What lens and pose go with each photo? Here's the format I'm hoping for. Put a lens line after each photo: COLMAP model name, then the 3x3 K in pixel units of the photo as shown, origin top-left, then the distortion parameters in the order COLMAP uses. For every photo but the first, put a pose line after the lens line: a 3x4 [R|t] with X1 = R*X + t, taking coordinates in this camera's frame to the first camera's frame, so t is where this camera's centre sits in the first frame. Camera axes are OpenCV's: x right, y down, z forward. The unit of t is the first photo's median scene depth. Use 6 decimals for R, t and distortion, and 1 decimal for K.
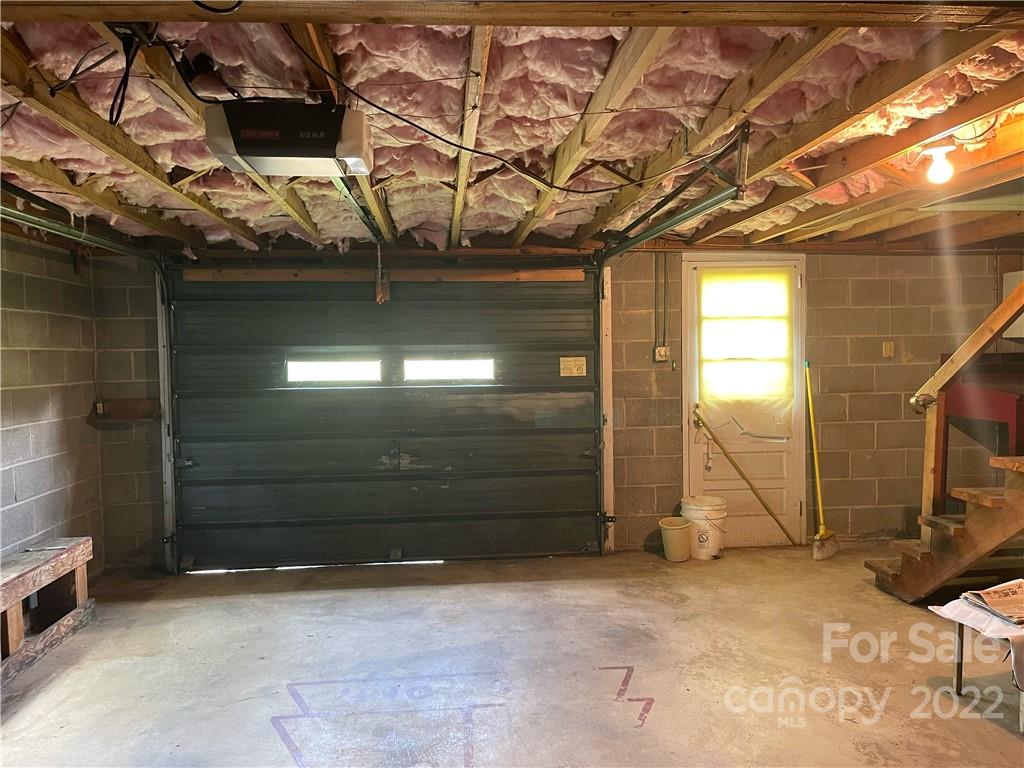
lens RADIAL K [[773.5, 0, 515.3], [0, 773.5, 388.6], [0, 0, 1]] dist [0.036445, -0.015353]
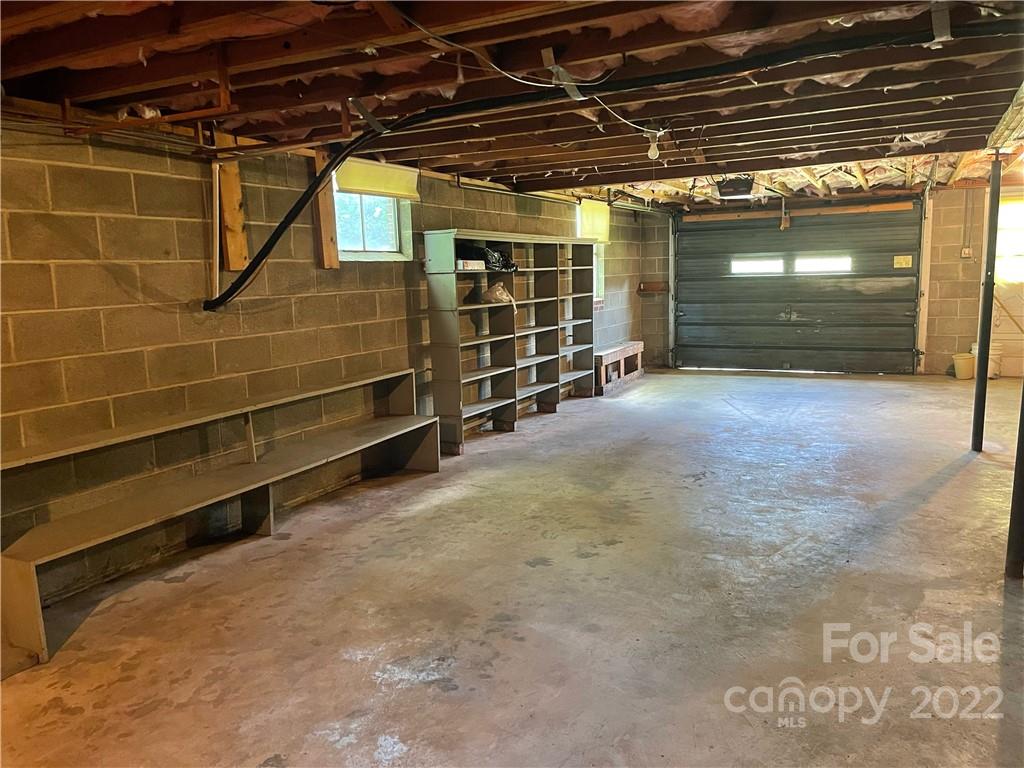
lens RADIAL K [[773.5, 0, 510.9], [0, 773.5, 388.0], [0, 0, 1]] dist [0.036445, -0.015353]
pose [[0.846556, 0.069011, -0.527808, 0.273191], [-0.007082, 0.992933, 0.118468, 0.050168], [0.532253, -0.096552, 0.841061, -0.920265]]
